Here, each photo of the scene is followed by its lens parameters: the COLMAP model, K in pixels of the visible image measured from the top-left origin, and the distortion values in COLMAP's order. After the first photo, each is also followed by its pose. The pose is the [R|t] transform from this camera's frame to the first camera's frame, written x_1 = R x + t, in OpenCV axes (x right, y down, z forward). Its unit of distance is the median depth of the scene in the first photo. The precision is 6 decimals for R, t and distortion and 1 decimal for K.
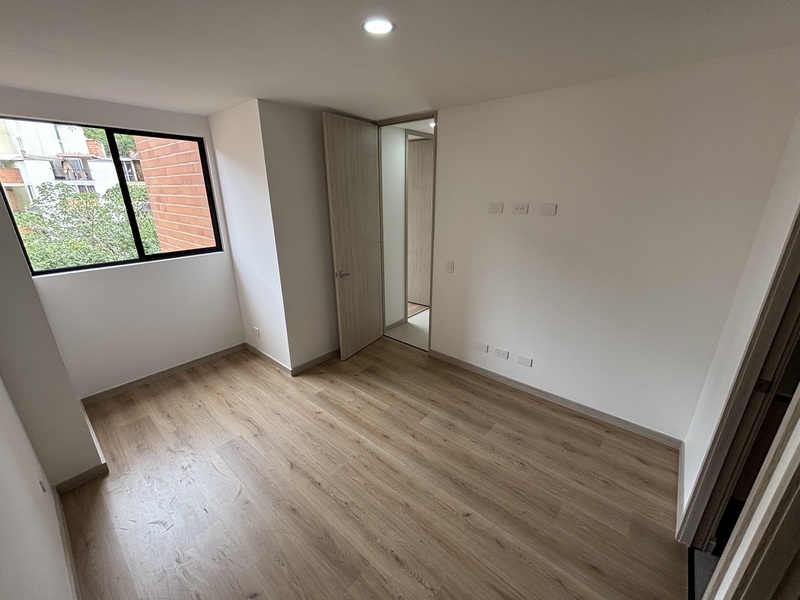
lens RADIAL K [[322.5, 0, 392.9], [0, 322.5, 300.1], [0, 0, 1]] dist [0.003233, 0.000491]
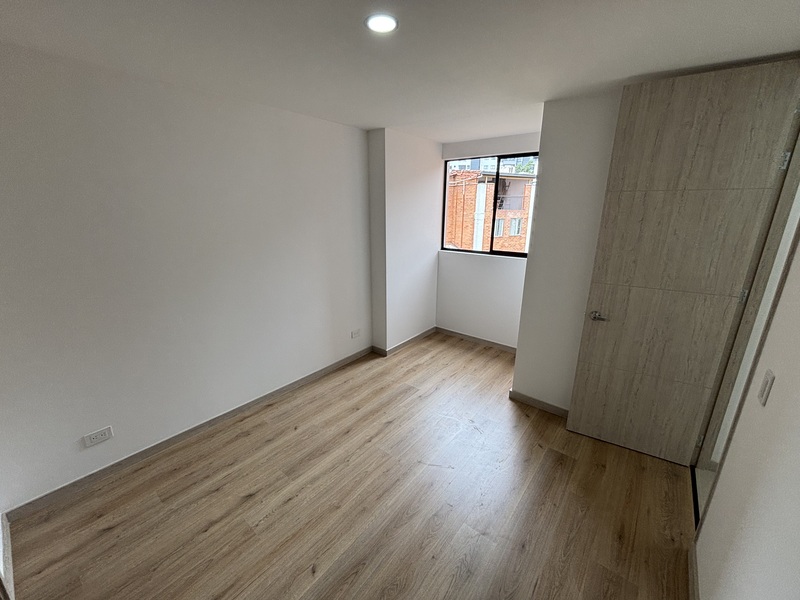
lens RADIAL K [[322.5, 0, 400.4], [0, 322.5, 297.2], [0, 0, 1]] dist [0.003233, 0.000491]
pose [[0.042361, 0.276886, -0.959969, 0.526078], [-0.330170, 0.910729, 0.248114, -0.164668], [0.942970, 0.306443, 0.129999, 0.547261]]
